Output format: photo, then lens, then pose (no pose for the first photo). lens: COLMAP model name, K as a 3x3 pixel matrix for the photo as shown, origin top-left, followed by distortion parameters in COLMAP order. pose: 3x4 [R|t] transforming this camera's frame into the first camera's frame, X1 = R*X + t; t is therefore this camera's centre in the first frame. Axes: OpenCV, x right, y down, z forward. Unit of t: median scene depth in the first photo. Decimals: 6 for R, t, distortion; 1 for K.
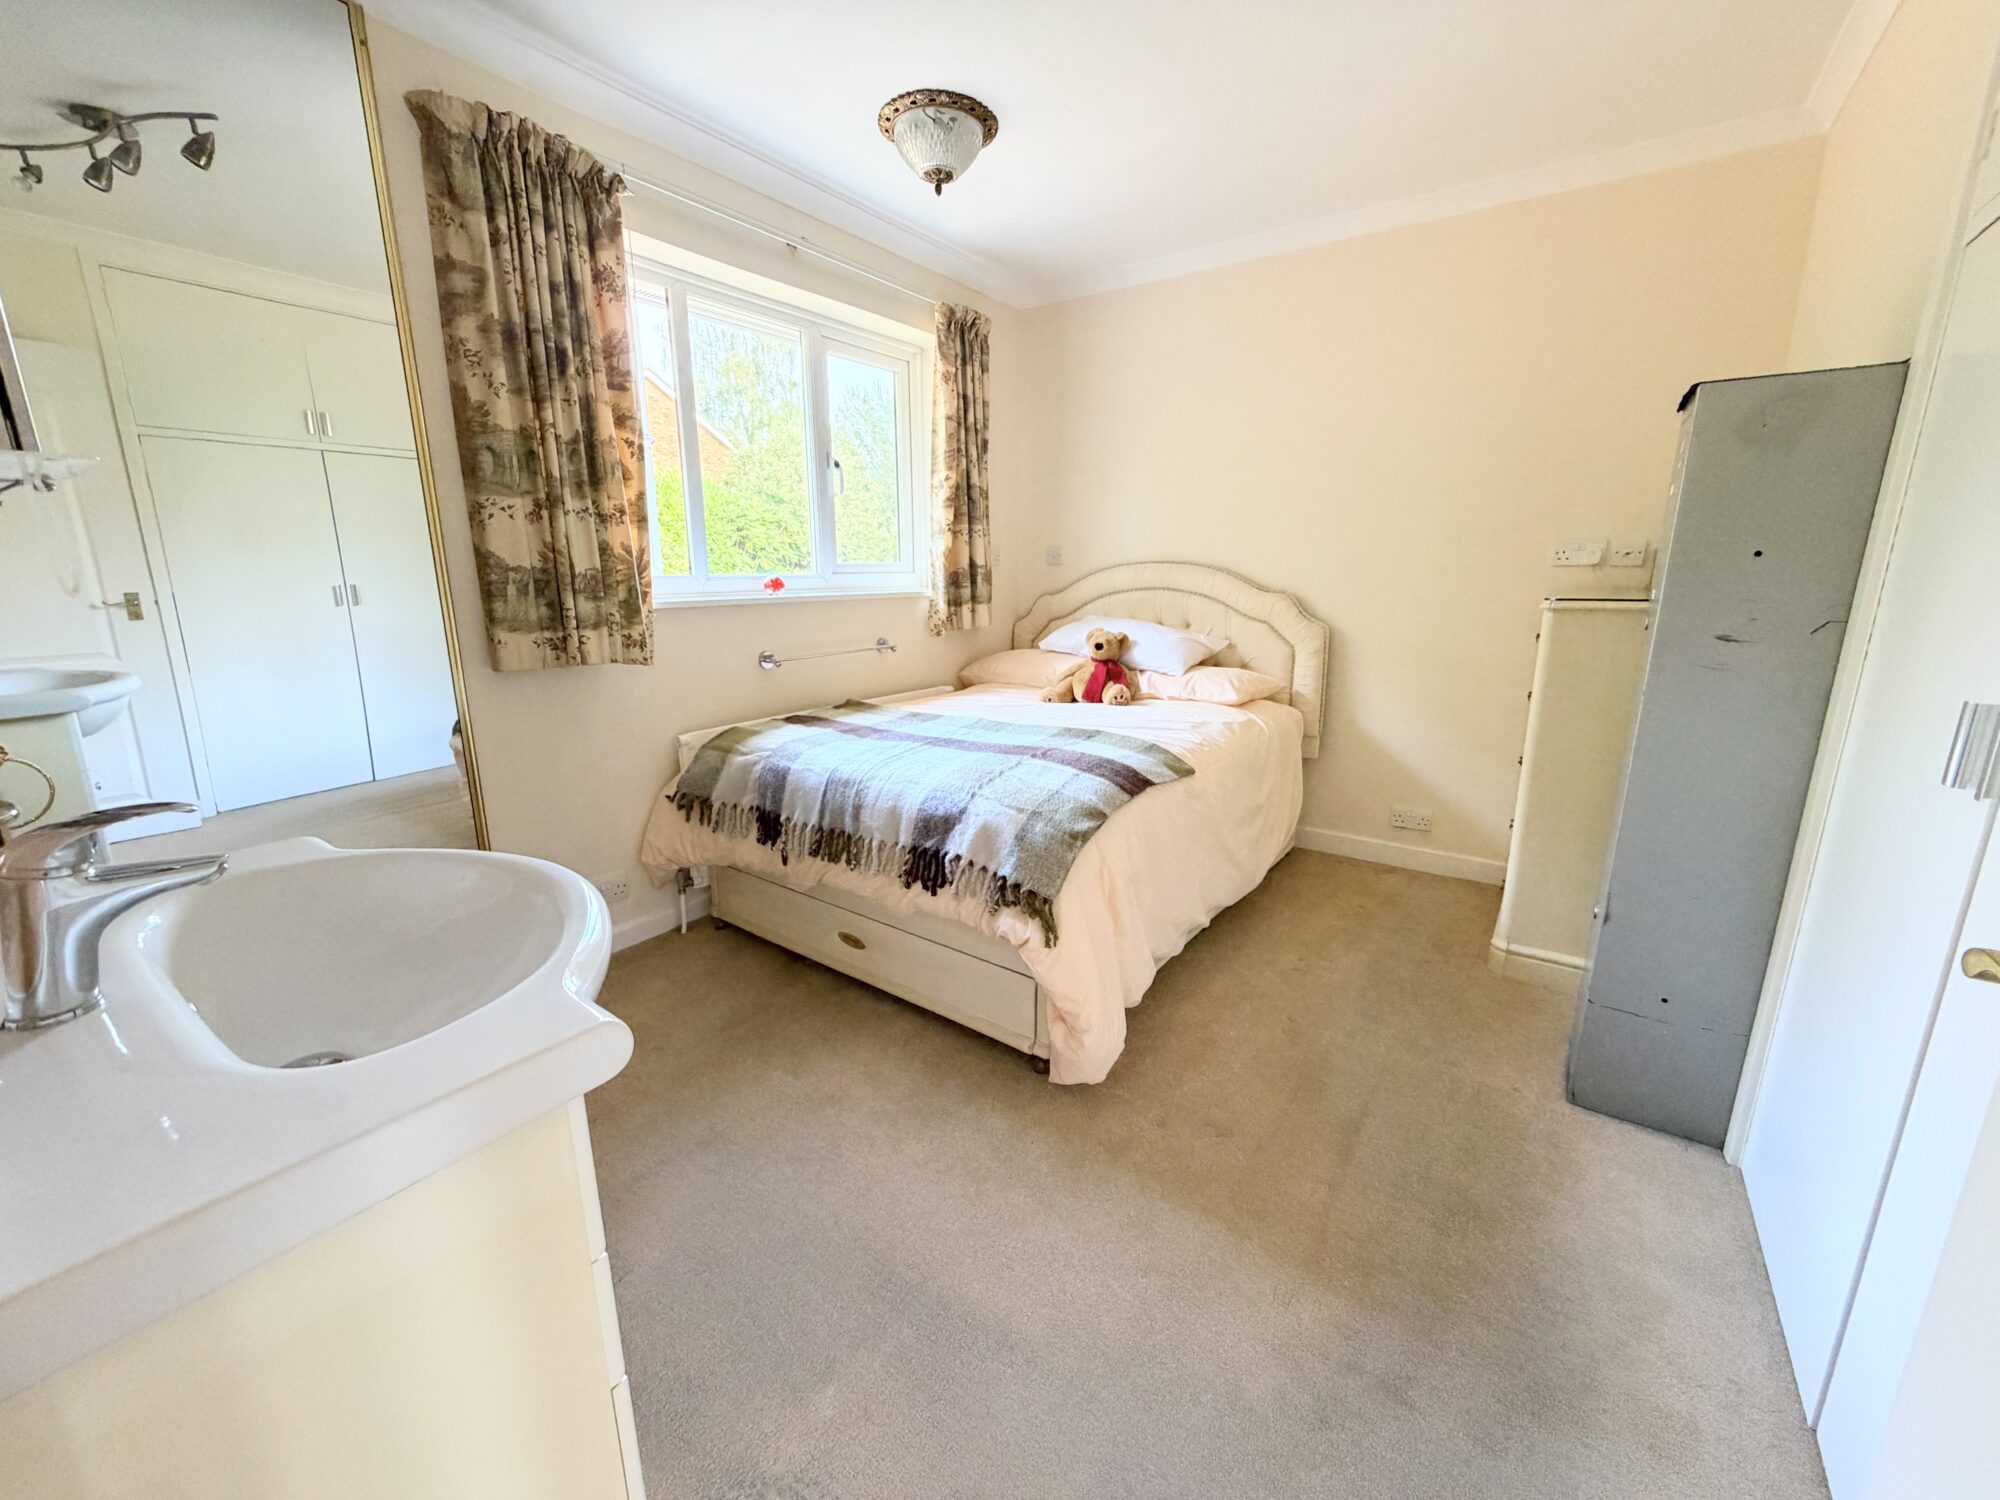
lens RADIAL K [[796.0, 0, 1002.9], [0, 796.0, 744.8], [0, 0, 1]] dist [-0.007590, -0.000401]
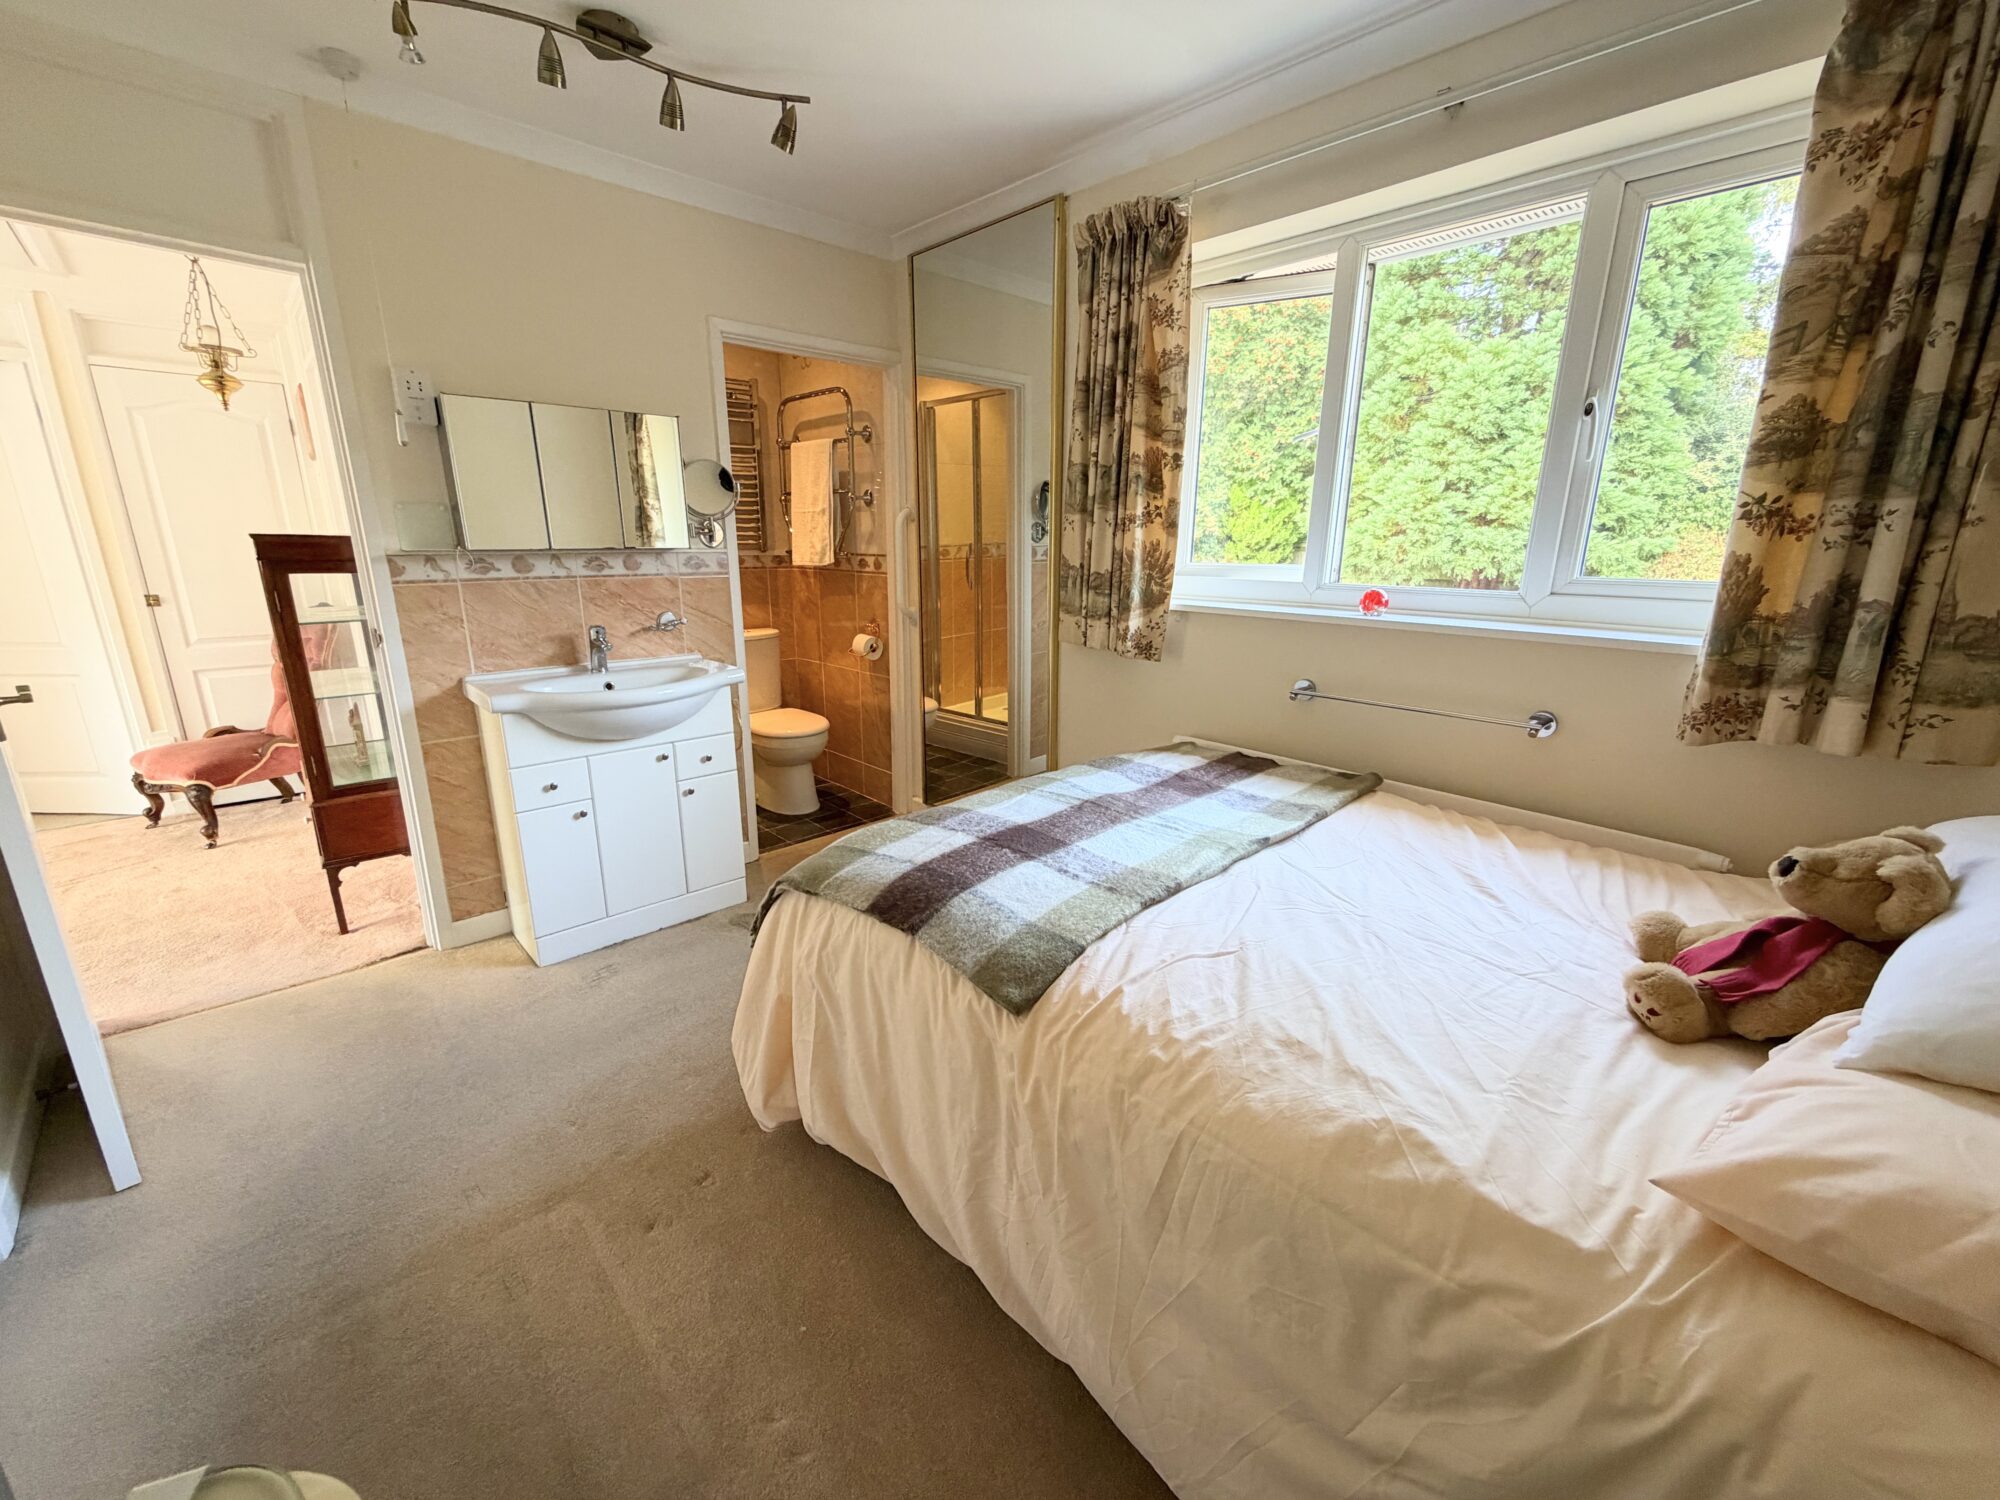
lens RADIAL K [[796.0, 0, 1004.3], [0, 796.0, 749.2], [0, 0, 1]] dist [-0.007590, -0.000401]
pose [[-0.197094, 0.246352, -0.948928, 0.703762], [-0.227254, 0.930071, 0.288658, -0.275250], [0.953682, 0.272541, -0.127327, 1.055878]]
